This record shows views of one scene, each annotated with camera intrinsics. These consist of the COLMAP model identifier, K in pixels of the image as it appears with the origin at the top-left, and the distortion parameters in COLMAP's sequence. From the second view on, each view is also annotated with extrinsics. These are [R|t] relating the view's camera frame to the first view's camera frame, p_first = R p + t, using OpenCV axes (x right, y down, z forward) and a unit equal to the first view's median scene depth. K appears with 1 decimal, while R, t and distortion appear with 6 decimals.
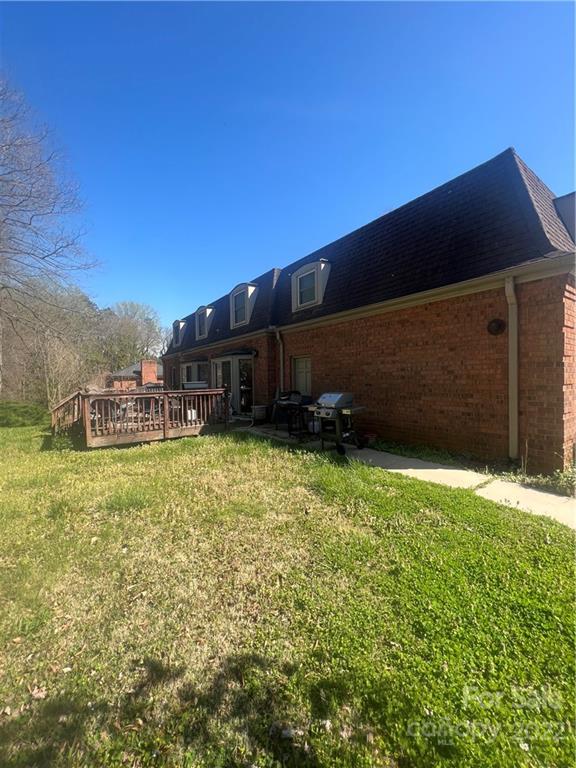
lens RADIAL K [[307.0, 0, 287.8], [0, 307.0, 385.9], [0, 0, 1]] dist [-0.000490, -0.000012]
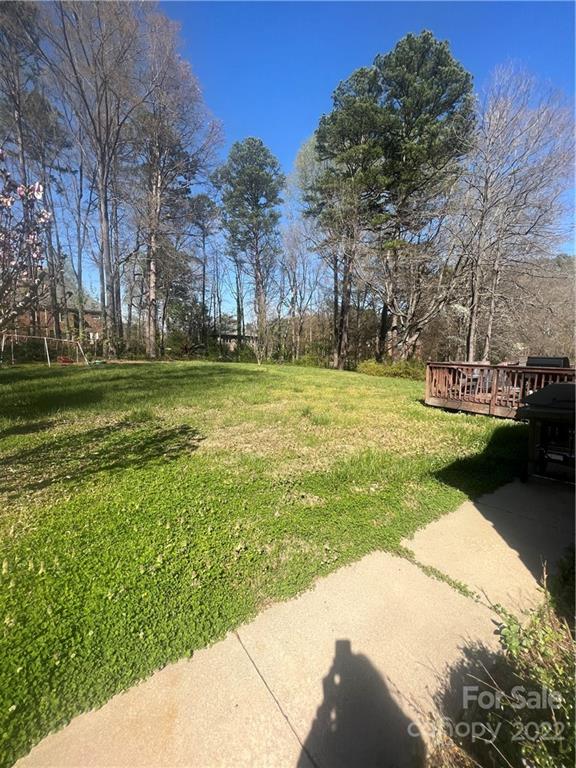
lens RADIAL K [[307.0, 0, 290.6], [0, 307.0, 383.2], [0, 0, 1]] dist [-0.000490, -0.000012]
pose [[0.012045, 0.122950, -0.992340, 0.591687], [-0.036488, 0.991805, 0.122441, -0.021799], [0.999262, 0.034733, 0.016432, 0.402759]]
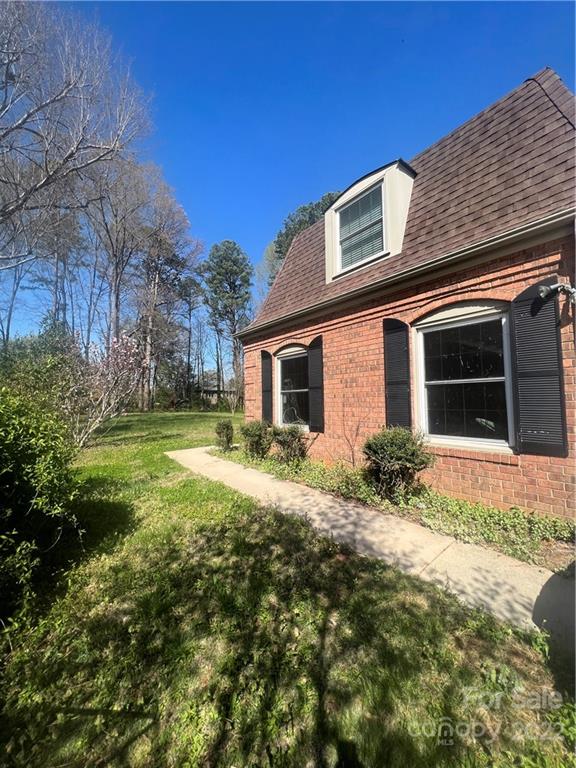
lens RADIAL K [[307.0, 0, 287.5], [0, 307.0, 385.0], [0, 0, 1]] dist [-0.000490, -0.000012]
pose [[0.051501, -0.043213, -0.997738, 1.032876], [-0.011225, 0.998975, -0.043846, -0.017557], [0.998610, 0.013458, 0.050963, 0.519790]]
